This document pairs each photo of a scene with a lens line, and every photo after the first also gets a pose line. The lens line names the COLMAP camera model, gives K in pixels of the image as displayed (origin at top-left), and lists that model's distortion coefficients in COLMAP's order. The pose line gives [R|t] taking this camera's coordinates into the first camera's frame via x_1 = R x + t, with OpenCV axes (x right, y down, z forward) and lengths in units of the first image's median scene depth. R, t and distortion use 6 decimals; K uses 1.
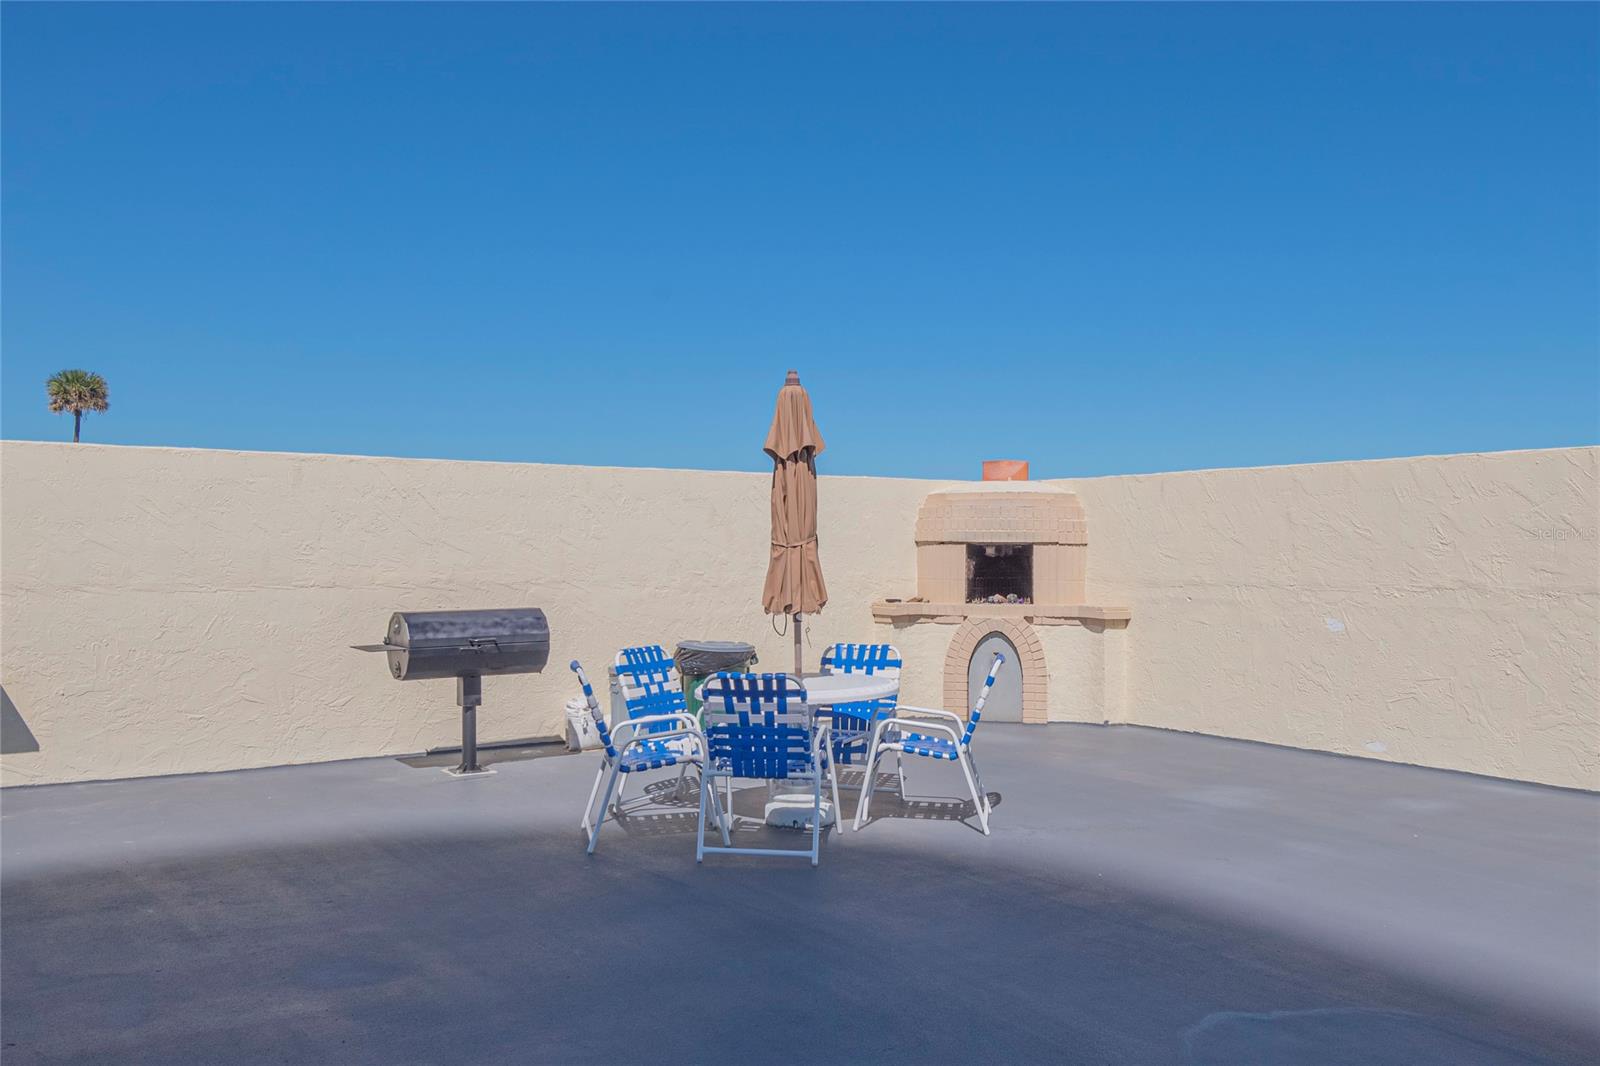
lens RADIAL K [[1339.6, 0, 801.2], [0, 1339.6, 537.6], [0, 0, 1]] dist [0.010877, -0.030634]
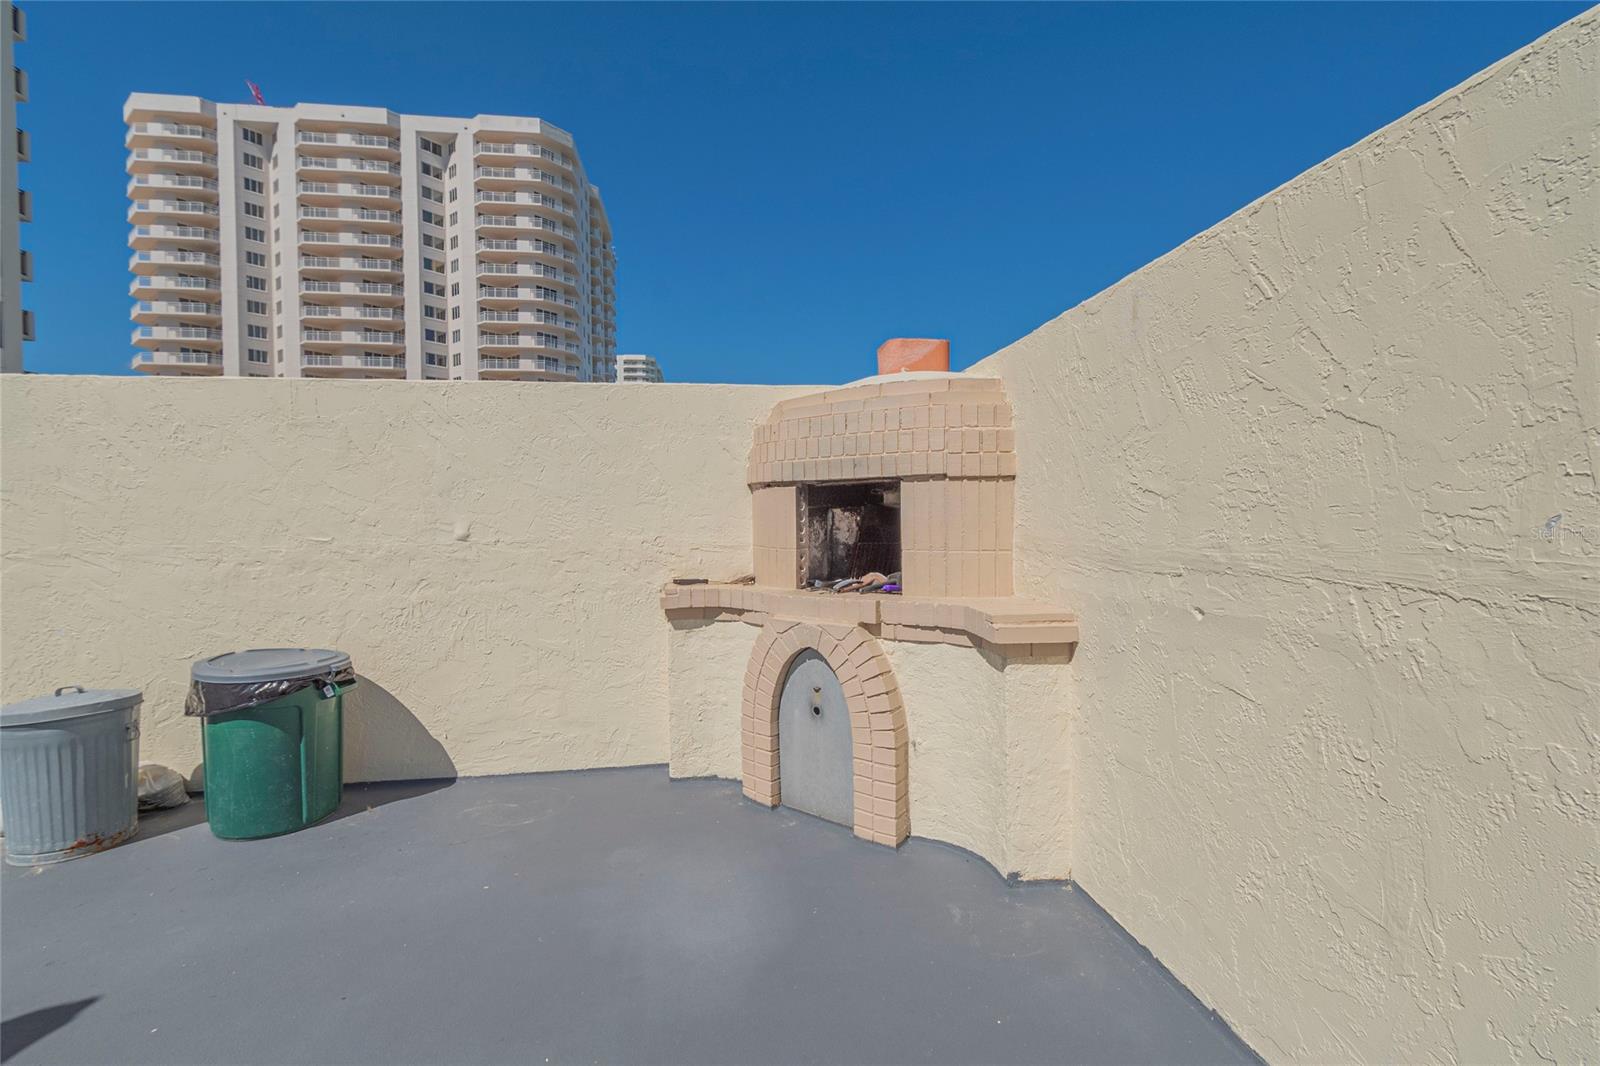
lens RADIAL K [[710.4, 0, 800.7], [0, 710.4, 530.2], [0, 0, 1]] dist [0.007307, -0.002167]
pose [[0.906175, -0.008199, -0.422823, 0.255744], [0.019648, 0.999549, 0.022726, 0.017534], [0.422446, -0.028901, 0.905927, 0.740561]]
